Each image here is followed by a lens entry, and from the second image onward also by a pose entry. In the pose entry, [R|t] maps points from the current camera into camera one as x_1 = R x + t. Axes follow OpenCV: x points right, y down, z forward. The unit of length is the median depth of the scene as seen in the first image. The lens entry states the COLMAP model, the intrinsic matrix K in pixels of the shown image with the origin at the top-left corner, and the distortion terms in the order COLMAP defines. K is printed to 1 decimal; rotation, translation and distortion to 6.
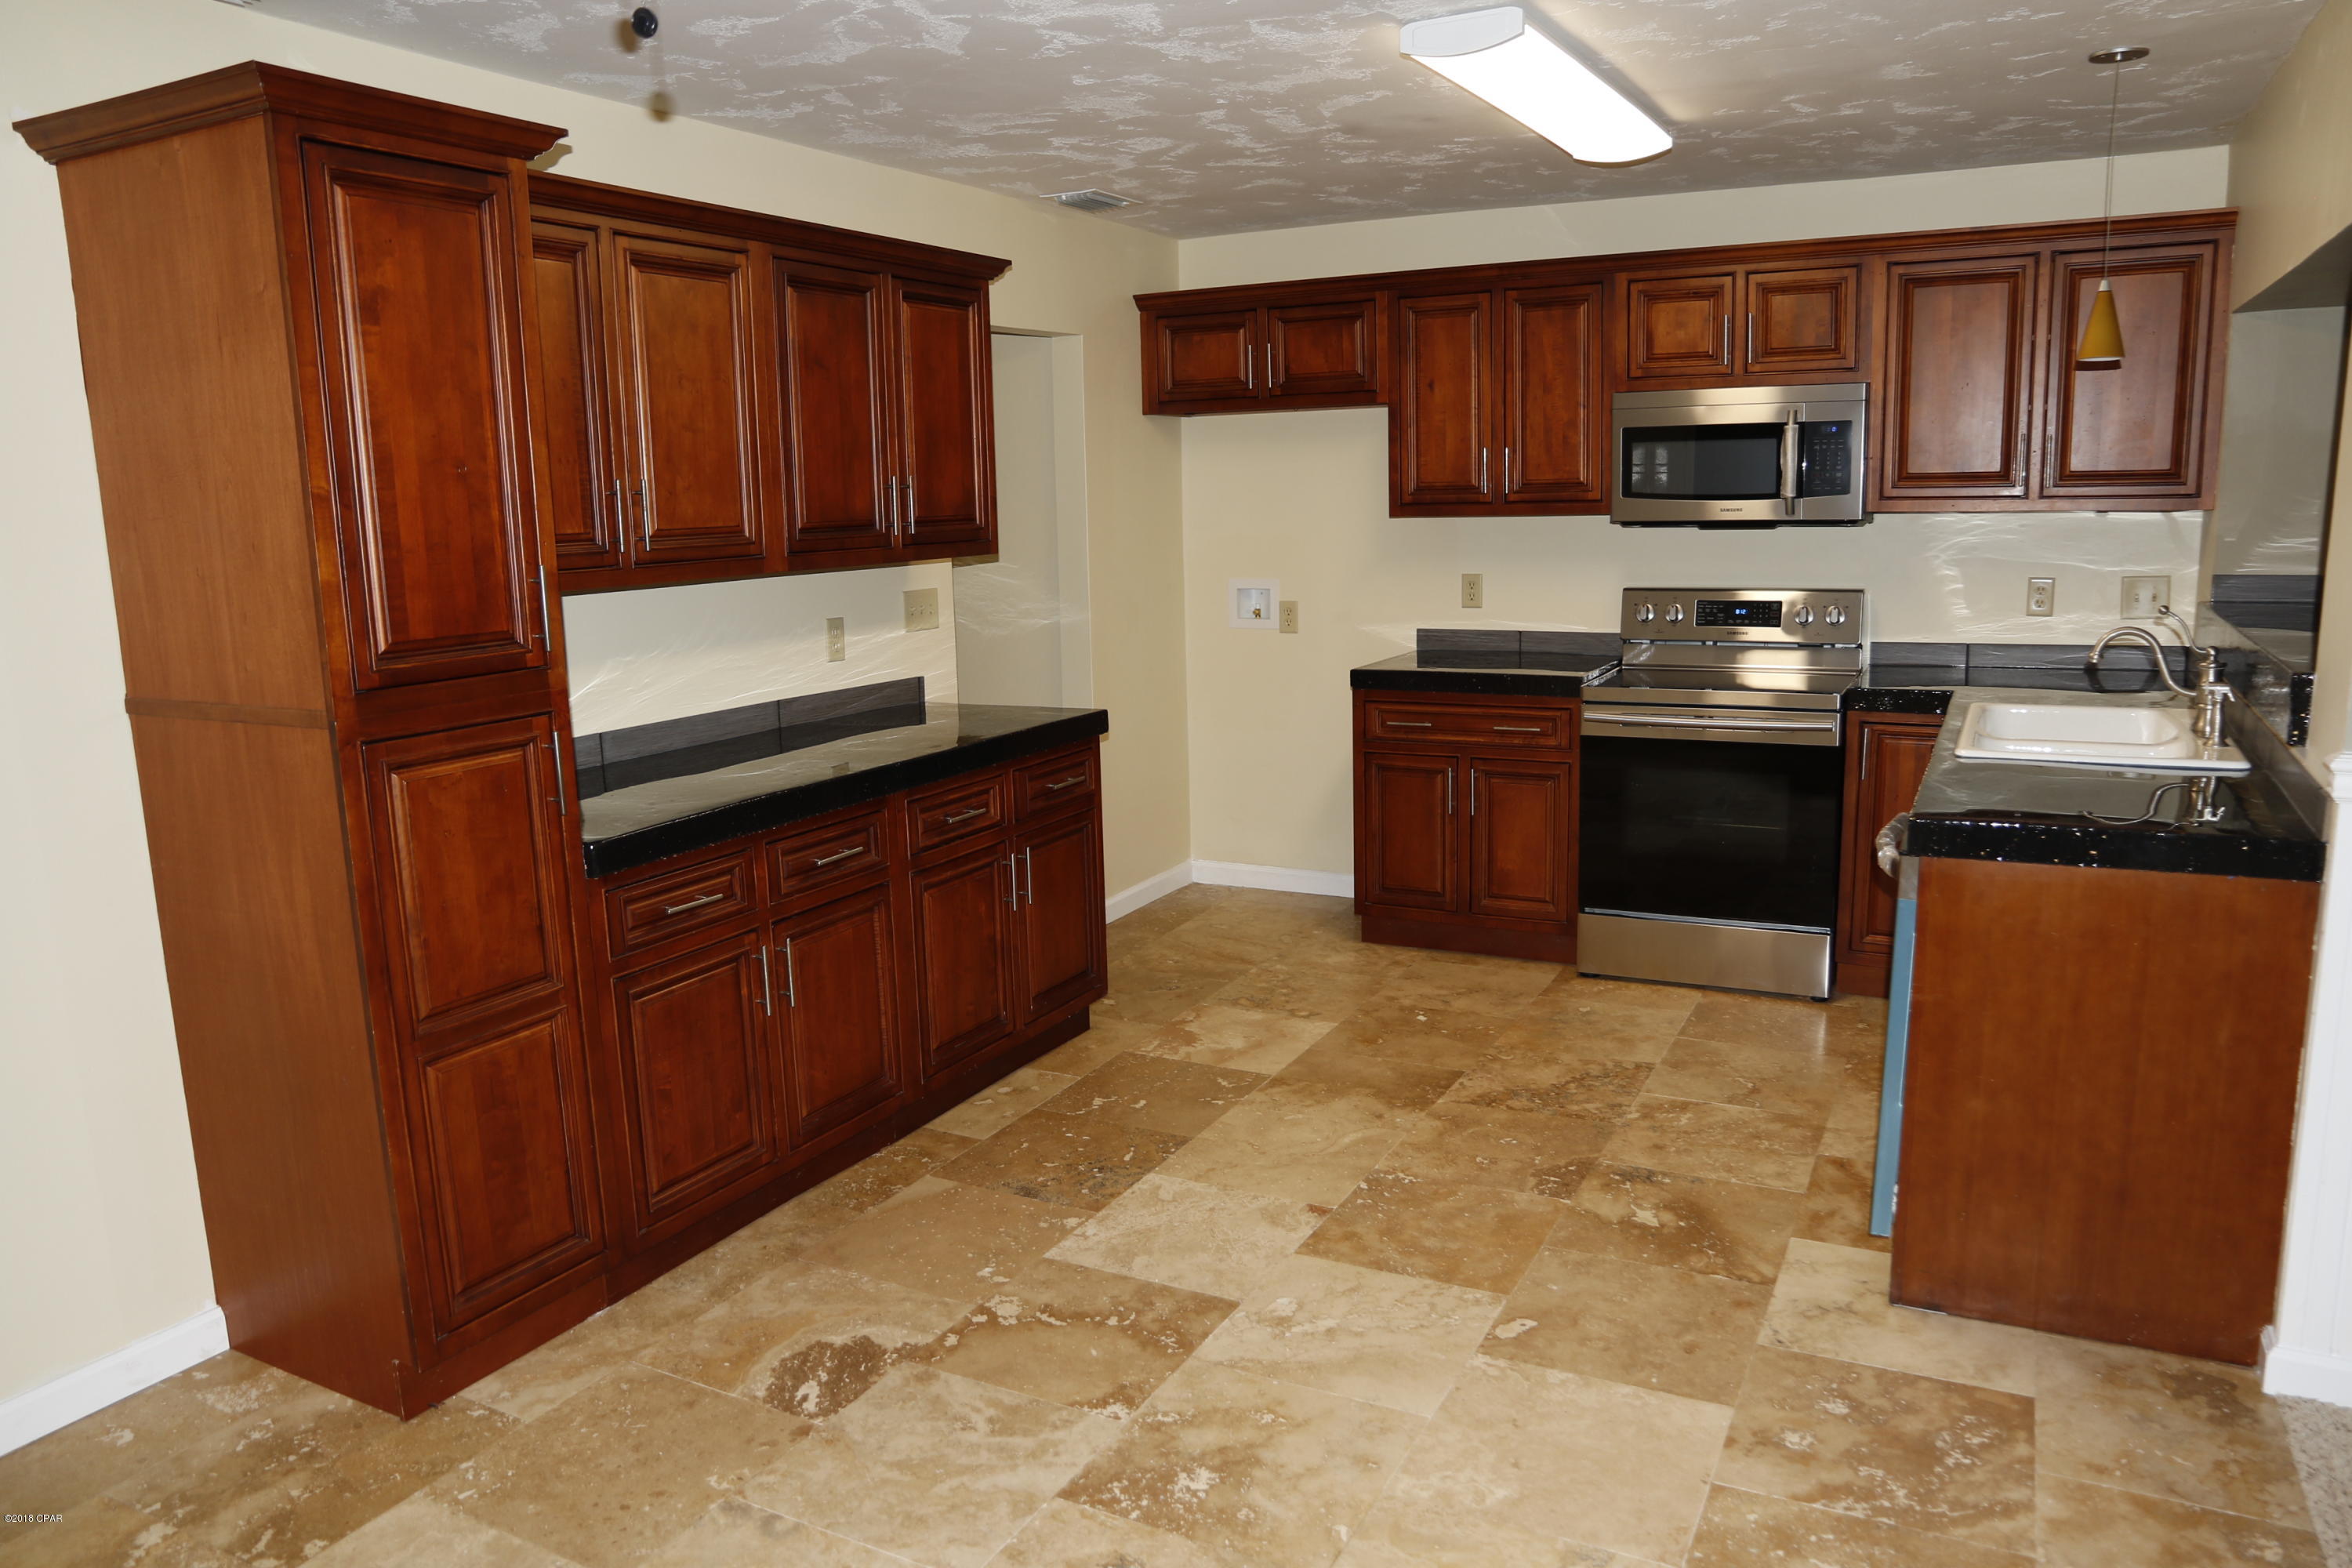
lens RADIAL K [[1602.5, 0, 1176.0], [0, 1602.5, 784.0], [0, 0, 1]] dist [-0.116245, 0.078535]
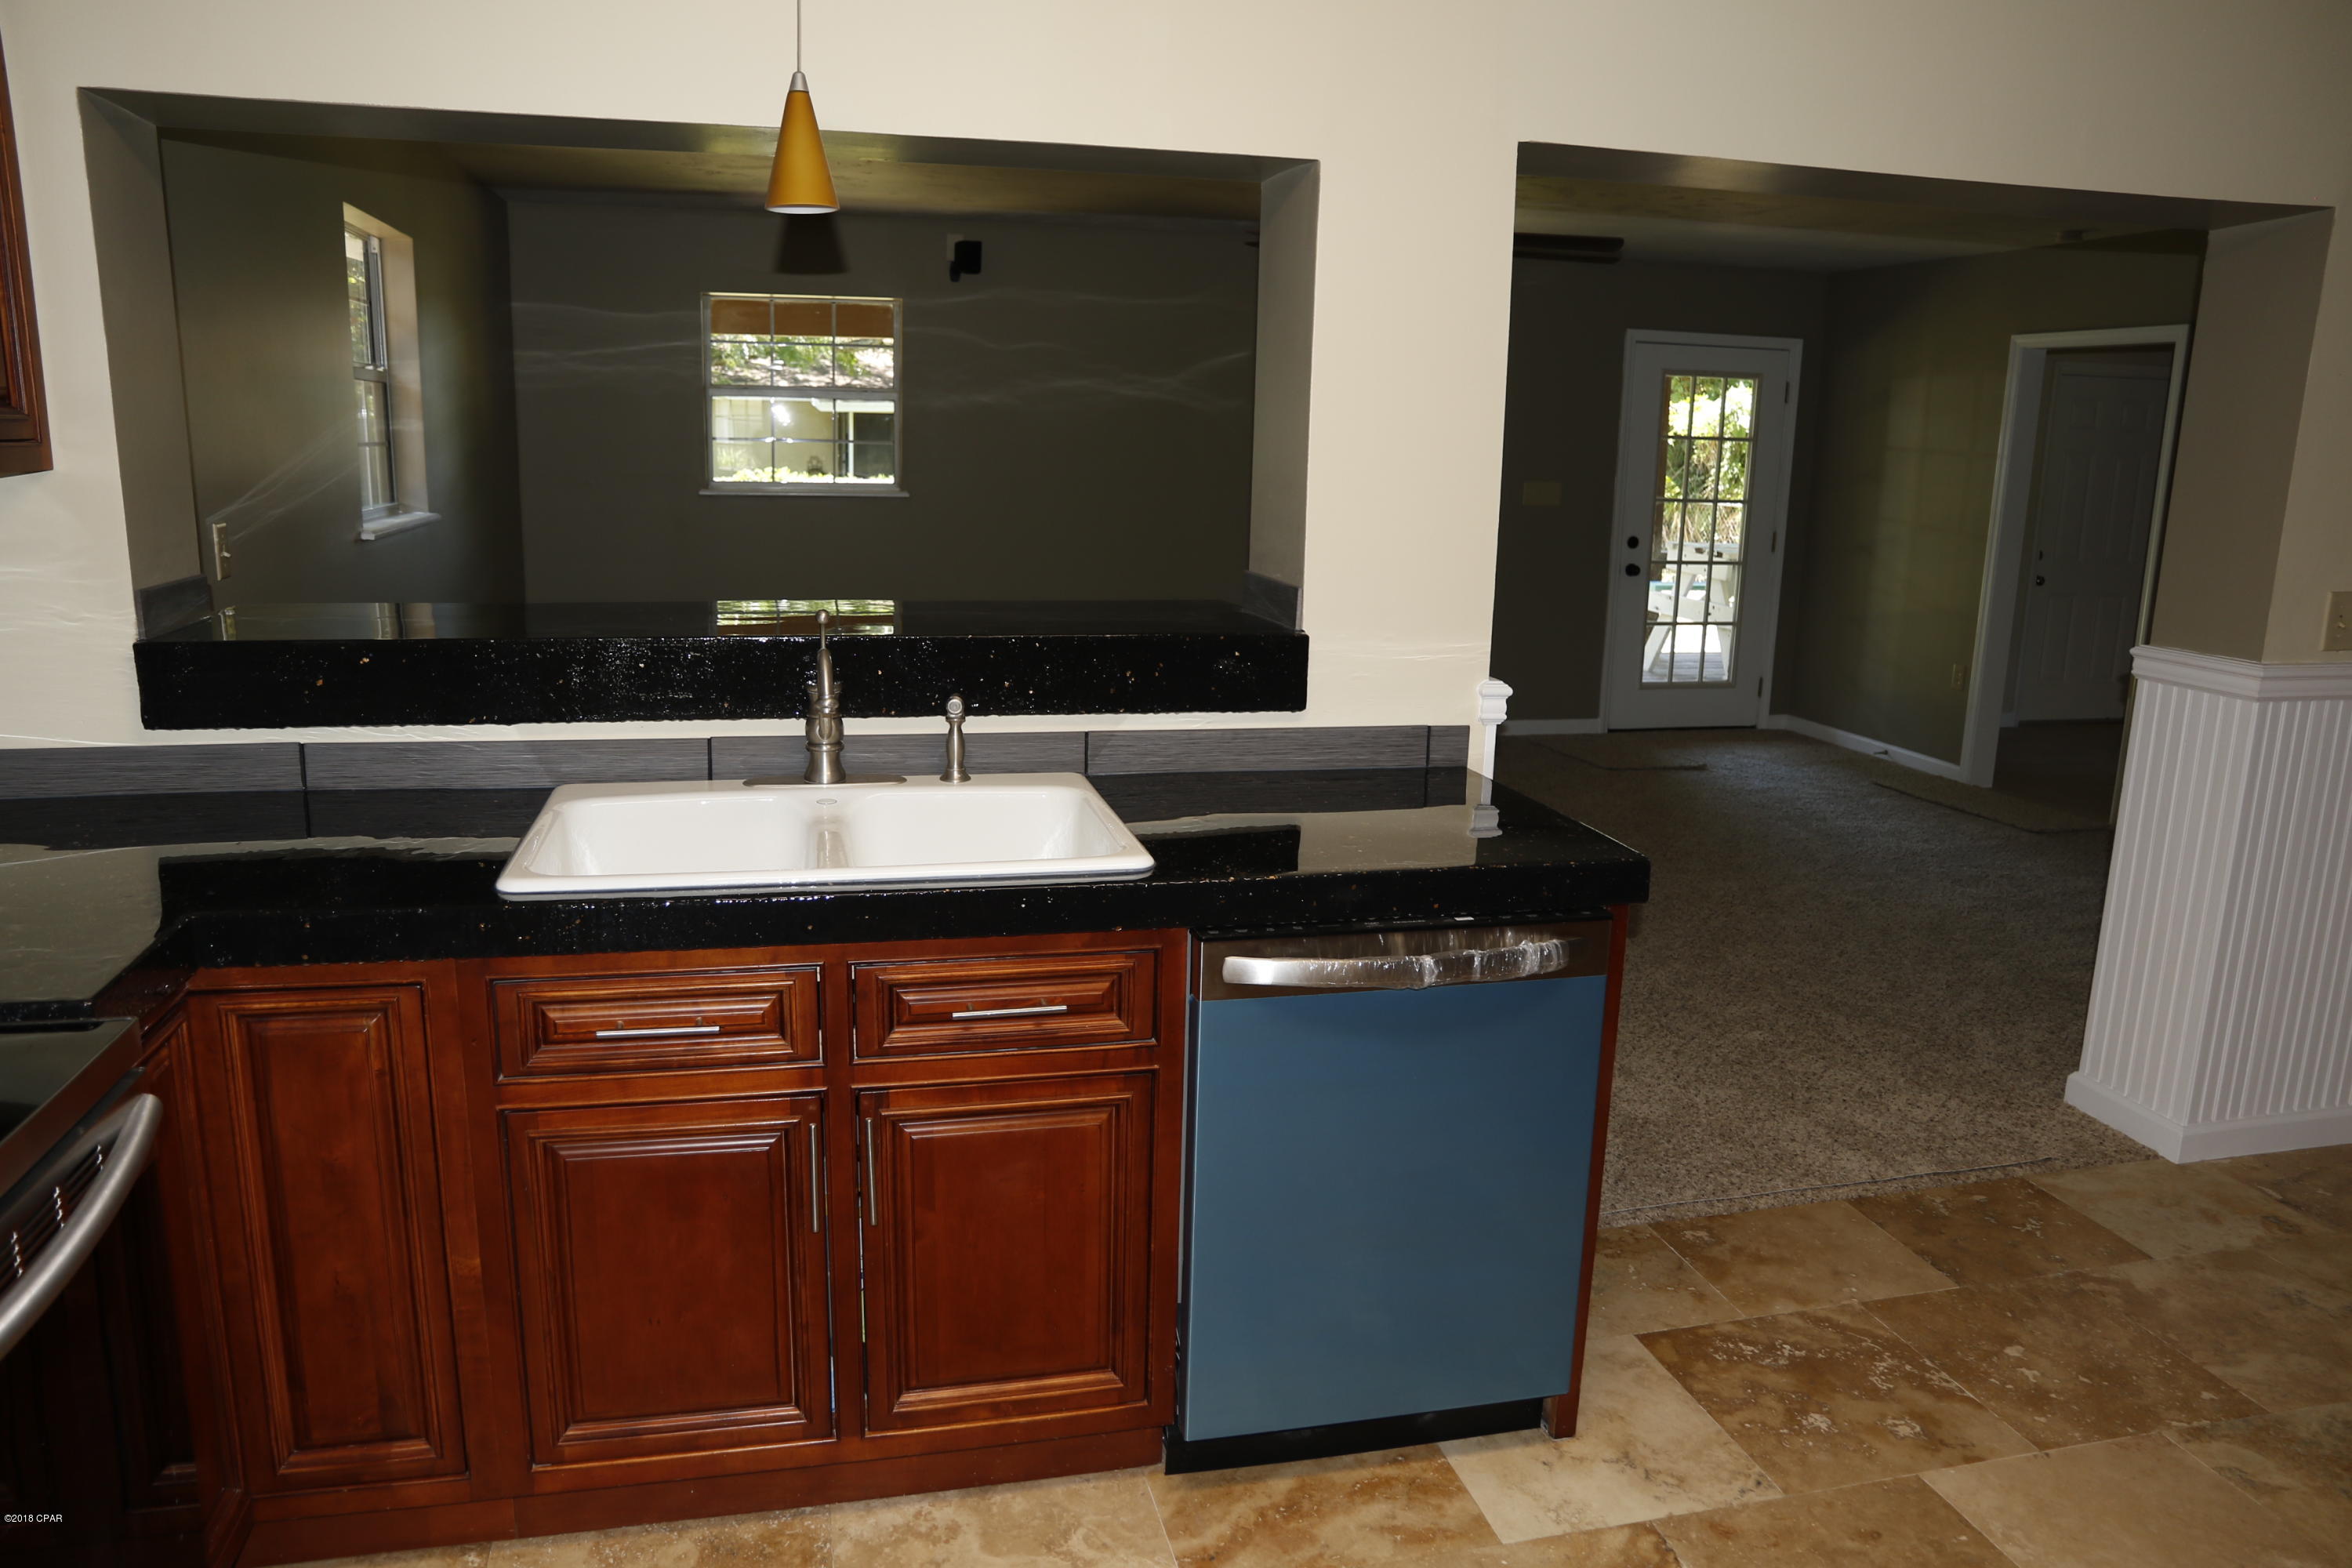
lens RADIAL K [[1602.5, 0, 1176.0], [0, 1602.5, 784.0], [0, 0, 1]] dist [-0.116245, 0.078535]
pose [[-0.660513, -0.146126, 0.736457, 0.027111], [0.133730, 0.942297, 0.306908, -0.206371], [-0.738809, 0.301203, -0.602859, 1.157806]]
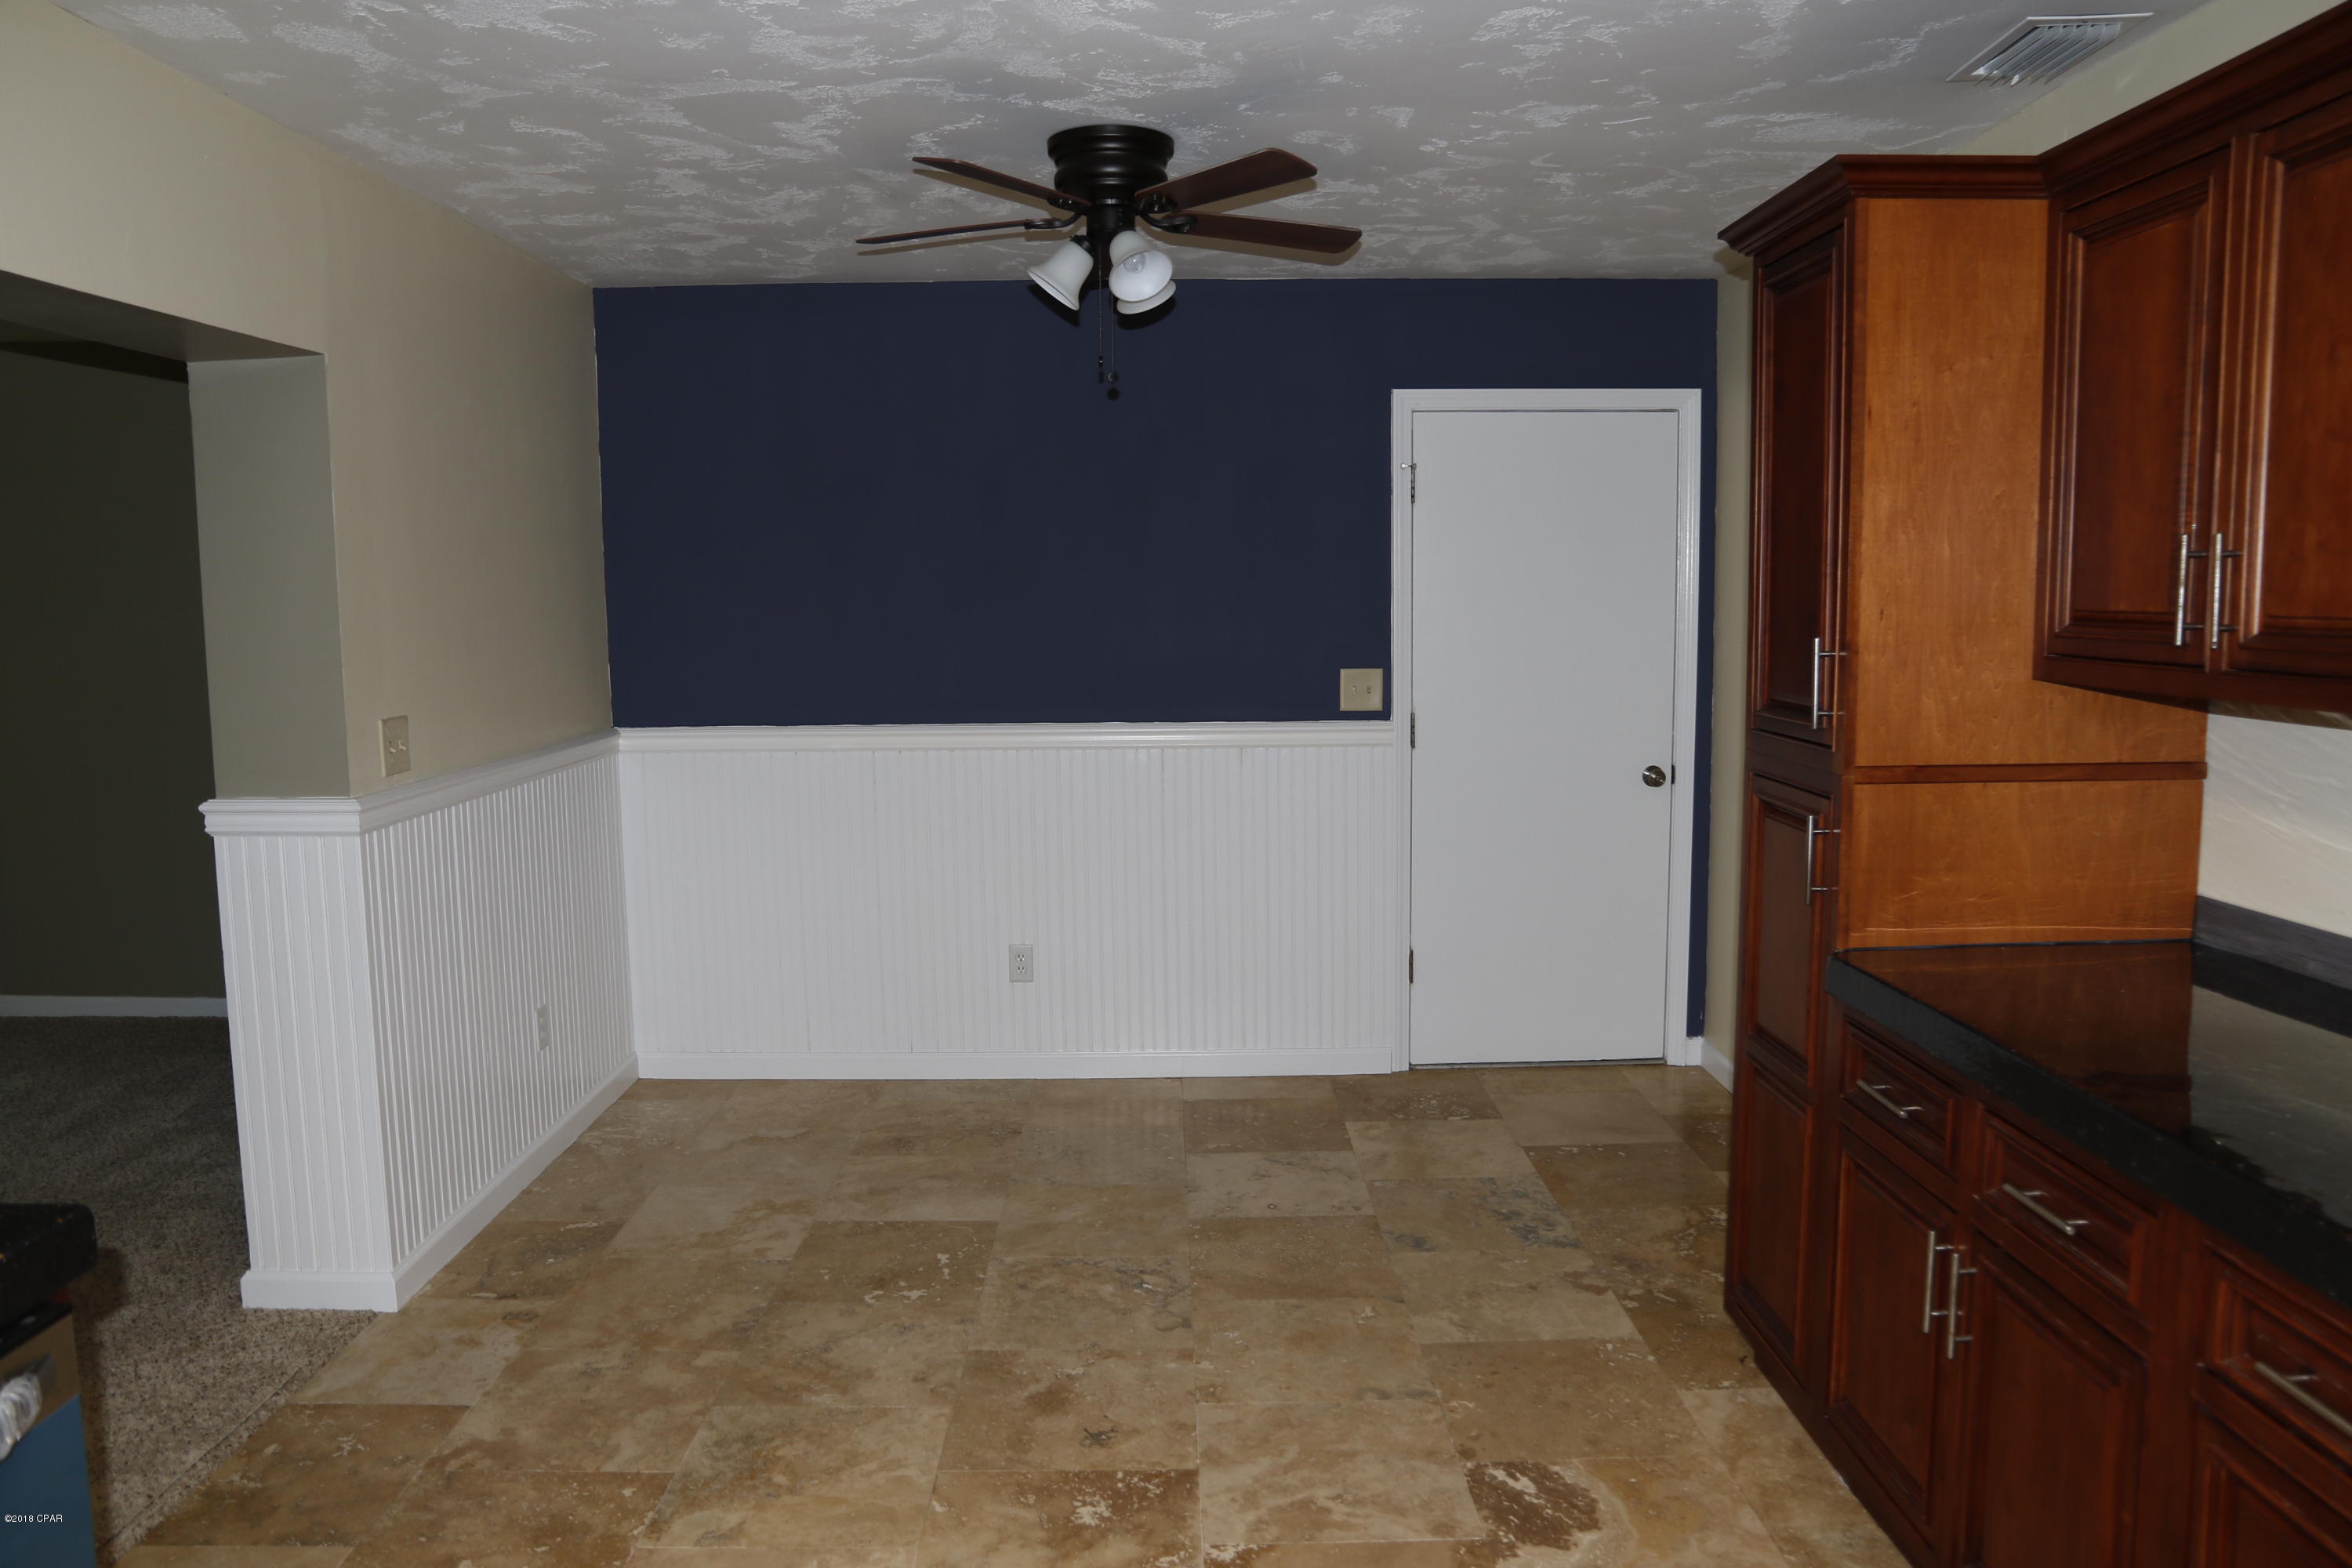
lens RADIAL K [[1602.5, 0, 1176.0], [0, 1602.5, 784.0], [0, 0, 1]] dist [-0.116245, 0.078535]
pose [[-0.877336, 0.090439, -0.471277, 0.260716], [-0.055640, 0.956285, 0.287094, -0.206597], [0.476640, 0.278099, -0.833952, 1.113553]]
